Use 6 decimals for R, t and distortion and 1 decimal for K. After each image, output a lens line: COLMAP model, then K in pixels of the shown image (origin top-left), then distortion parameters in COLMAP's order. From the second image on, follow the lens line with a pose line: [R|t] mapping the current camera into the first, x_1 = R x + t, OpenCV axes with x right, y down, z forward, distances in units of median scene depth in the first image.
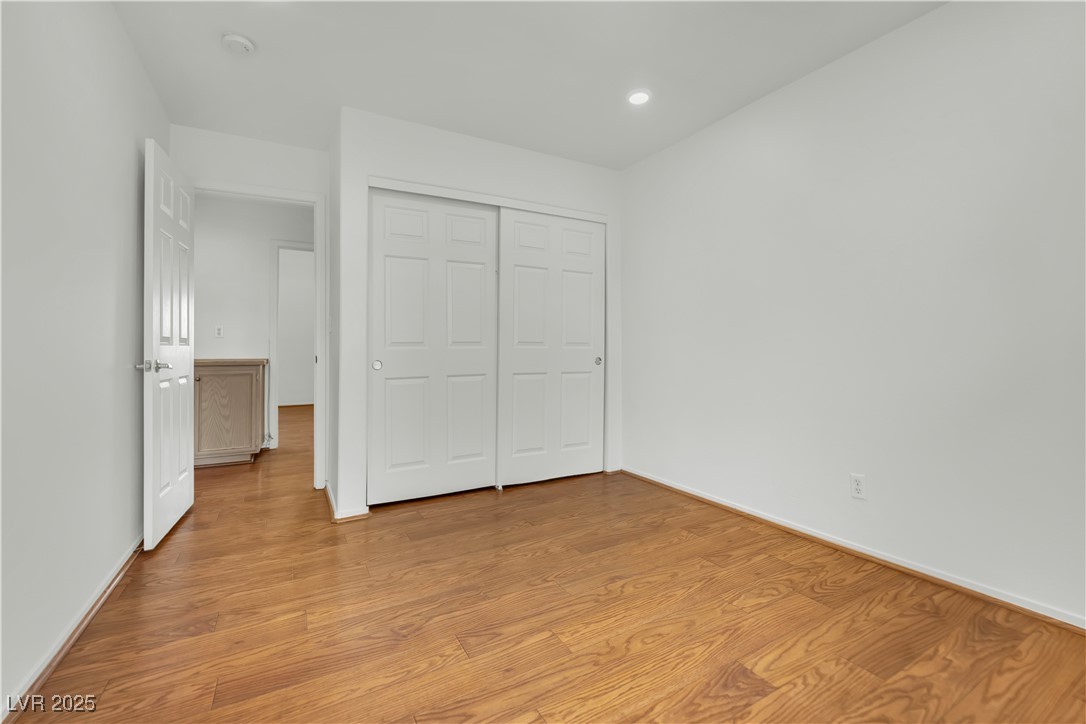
lens RADIAL K [[451.9, 0, 542.1], [0, 451.9, 356.8], [0, 0, 1]] dist [-0.002829, -0.000438]
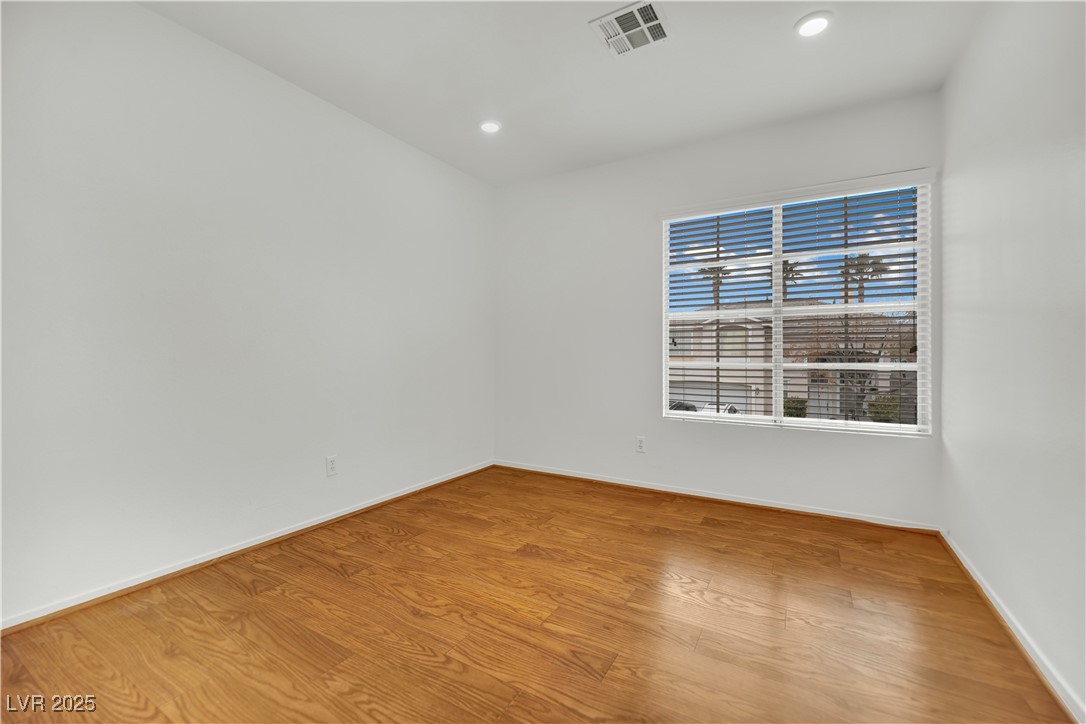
lens RADIAL K [[451.9, 0, 540.6], [0, 451.9, 361.8], [0, 0, 1]] dist [-0.002829, -0.000438]
pose [[-0.505286, -0.001164, 0.862951, -0.801635], [0.003860, 0.999986, 0.003609, 0.000997], [-0.862943, 0.005155, -0.505275, 1.398665]]
